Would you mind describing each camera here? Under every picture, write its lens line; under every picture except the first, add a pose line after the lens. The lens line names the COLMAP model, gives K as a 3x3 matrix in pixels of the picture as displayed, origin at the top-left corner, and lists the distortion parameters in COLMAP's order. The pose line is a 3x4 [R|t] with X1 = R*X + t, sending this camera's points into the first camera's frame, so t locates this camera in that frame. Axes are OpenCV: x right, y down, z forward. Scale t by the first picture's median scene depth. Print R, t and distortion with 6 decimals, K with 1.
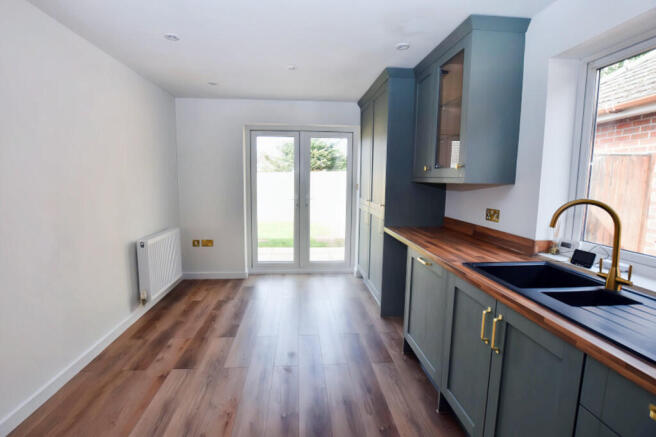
lens RADIAL K [[300.4, 0, 328.0], [0, 300.4, 218.5], [0, 0, 1]] dist [0.000153, -0.000026]
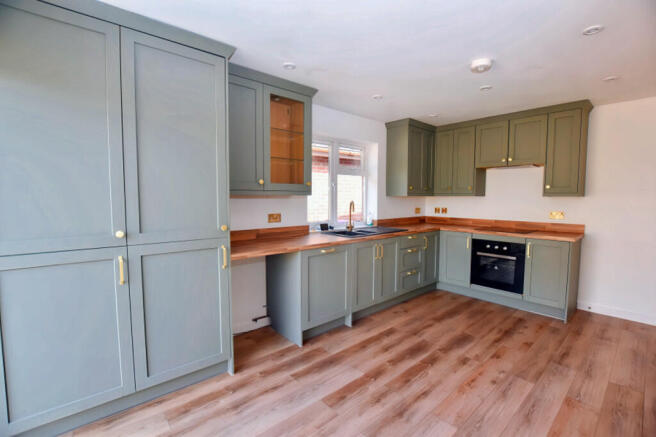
lens RADIAL K [[300.4, 0, 328.0], [0, 300.4, 218.5], [0, 0, 1]] dist [0.000153, -0.000026]
pose [[-0.586522, -0.067789, 0.807091, -0.770536], [0.095547, 0.983742, 0.152061, -0.209195], [-0.804278, 0.166303, -0.570509, 1.686136]]
